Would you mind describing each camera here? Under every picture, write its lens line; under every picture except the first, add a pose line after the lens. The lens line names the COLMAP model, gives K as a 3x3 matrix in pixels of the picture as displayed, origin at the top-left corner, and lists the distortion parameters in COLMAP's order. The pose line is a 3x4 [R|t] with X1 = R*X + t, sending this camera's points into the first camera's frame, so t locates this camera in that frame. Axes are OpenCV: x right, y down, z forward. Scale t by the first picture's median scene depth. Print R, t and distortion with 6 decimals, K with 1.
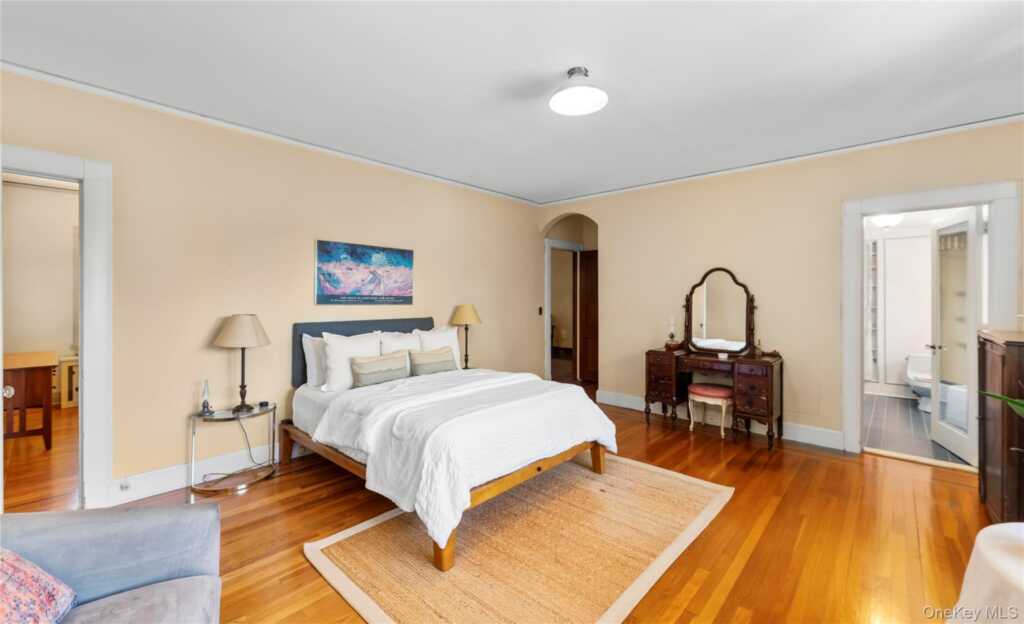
lens RADIAL K [[425.4, 0, 511.7], [0, 425.4, 294.0], [0, 0, 1]] dist [-0.003213, -0.000228]
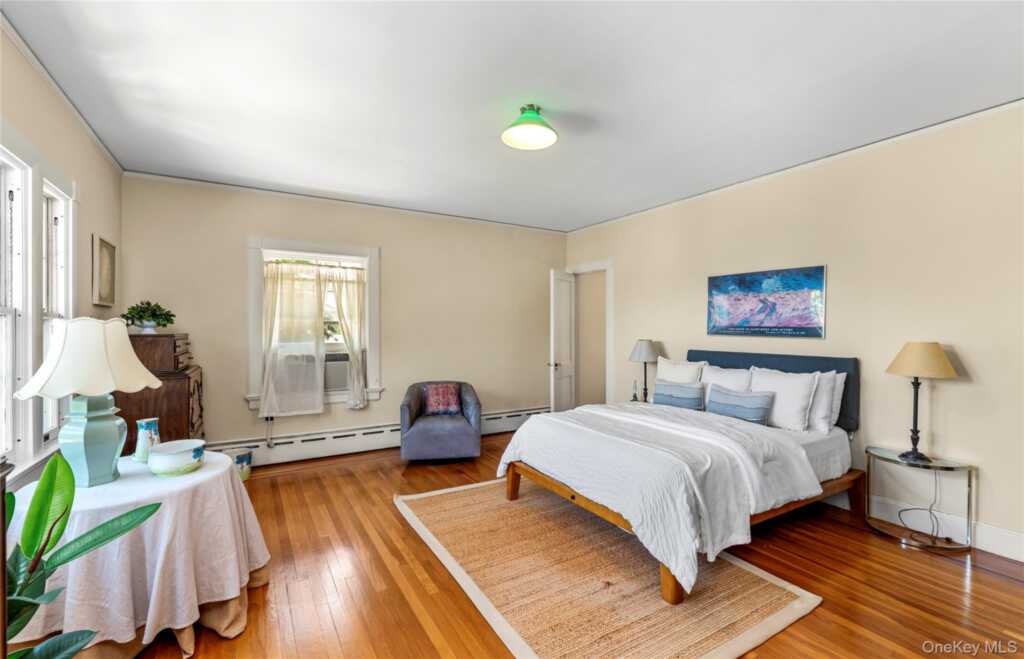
lens RADIAL K [[446.9, 0, 514.6], [0, 446.9, 330.2], [0, 0, 1]] dist [-0.001485, 0.000010]
pose [[-0.290004, 0.008319, -0.956989, 0.736279], [0.008754, 0.999943, 0.006040, 0.001291], [0.956985, -0.006626, -0.290060, 0.772921]]
